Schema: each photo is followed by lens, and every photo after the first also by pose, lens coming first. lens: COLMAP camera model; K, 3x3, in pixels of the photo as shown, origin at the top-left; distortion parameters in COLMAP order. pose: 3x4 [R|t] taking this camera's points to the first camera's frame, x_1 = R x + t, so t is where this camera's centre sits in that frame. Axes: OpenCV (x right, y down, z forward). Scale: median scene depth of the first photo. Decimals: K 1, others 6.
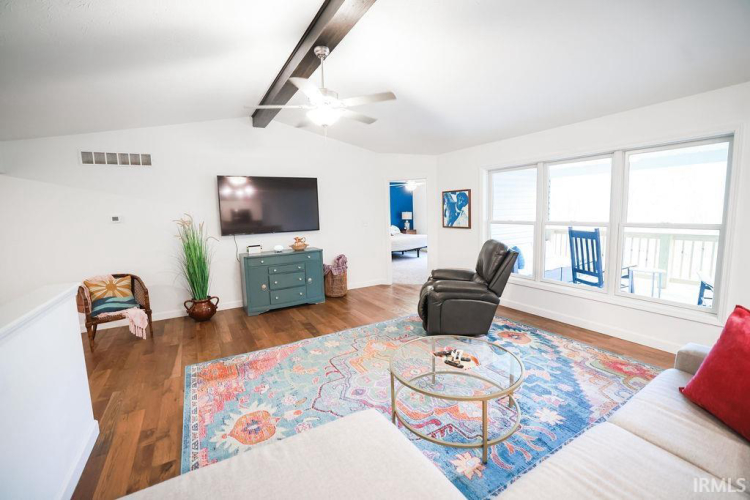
lens RADIAL K [[322.8, 0, 376.4], [0, 322.8, 248.6], [0, 0, 1]] dist [-0.049938, 0.020305]
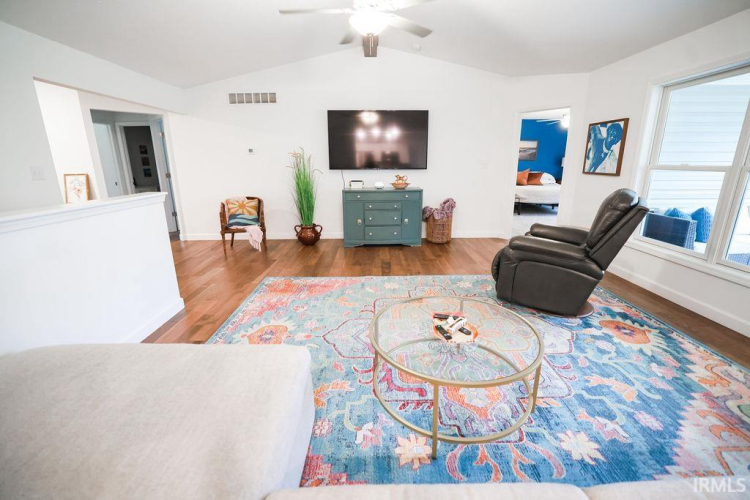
lens RADIAL K [[322.8, 0, 376.4], [0, 322.8, 248.6], [0, 0, 1]] dist [-0.049938, 0.020305]
pose [[0.867420, 0.155969, -0.472501, 0.236495], [-0.079436, 0.980831, 0.177935, 0.018838], [0.491195, -0.116811, 0.863182, 0.144532]]
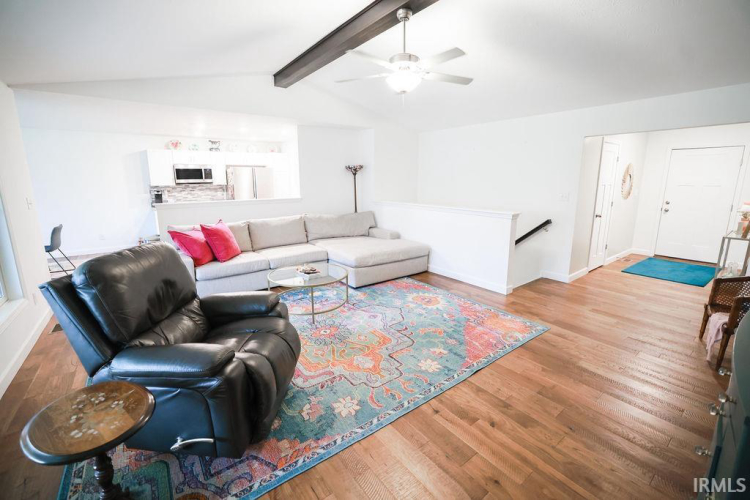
lens RADIAL K [[320.4, 0, 386.0], [0, 320.4, 239.3], [0, 0, 1]] dist [-0.032334, -0.000012]
pose [[-0.989068, 0.054765, -0.136914, 0.036765], [0.010649, 0.952582, 0.304096, -0.174090], [0.147075, 0.299313, -0.942752, 1.432143]]
